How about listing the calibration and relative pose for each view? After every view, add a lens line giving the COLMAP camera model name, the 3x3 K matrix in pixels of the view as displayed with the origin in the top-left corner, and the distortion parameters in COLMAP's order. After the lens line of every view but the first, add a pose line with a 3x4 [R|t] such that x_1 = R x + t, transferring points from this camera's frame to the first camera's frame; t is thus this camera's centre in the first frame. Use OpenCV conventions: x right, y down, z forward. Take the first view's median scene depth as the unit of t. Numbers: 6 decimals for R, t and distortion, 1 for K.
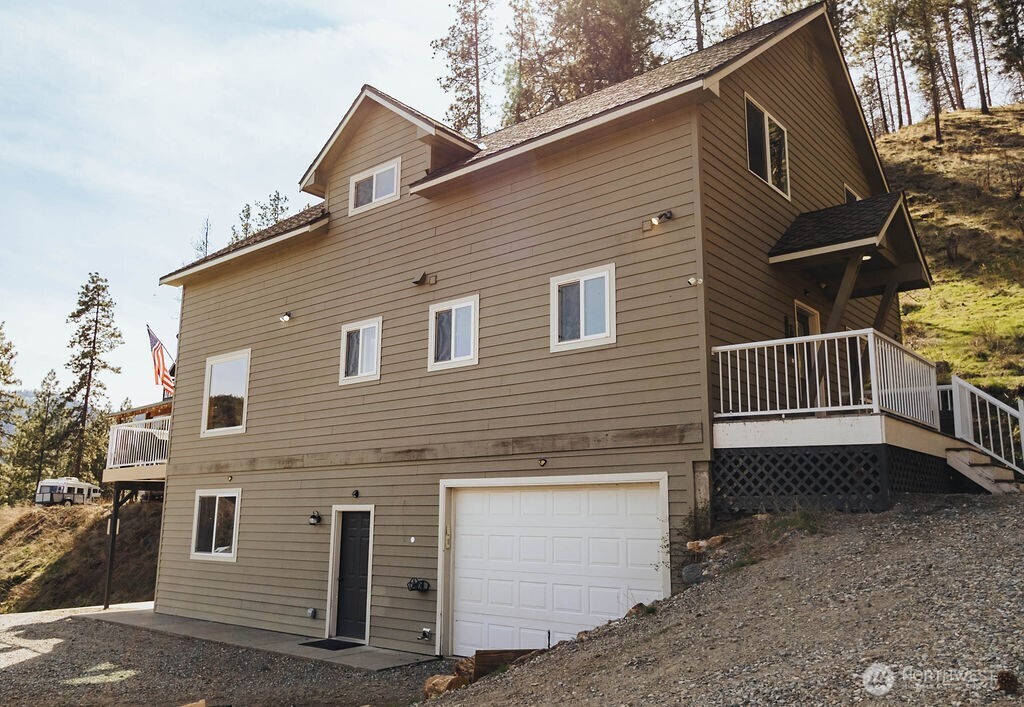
lens RADIAL K [[837.5, 0, 512.0], [0, 837.5, 353.5], [0, 0, 1]] dist [0.000780, -0.005325]
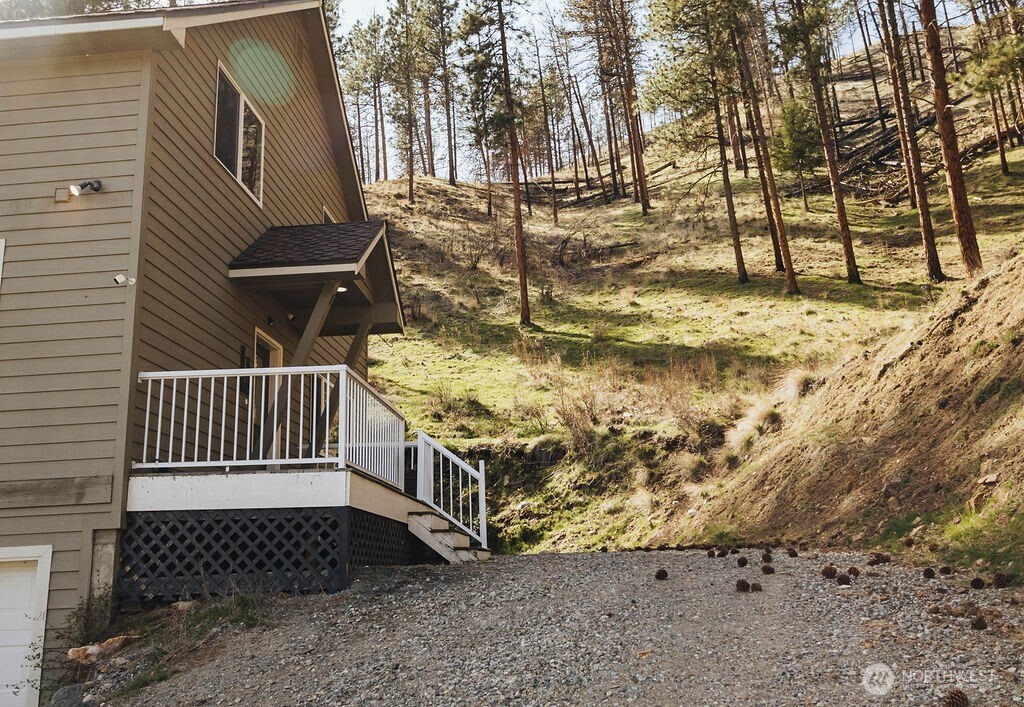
lens RADIAL K [[886.0, 0, 512.0], [0, 886.0, 353.5], [0, 0, 1]] dist [0.014069, -0.007739]
pose [[0.814734, 0.105885, 0.570085, 0.058262], [-0.070106, 0.993961, -0.084422, 0.018636], [-0.575581, 0.028815, 0.817237, 0.171773]]
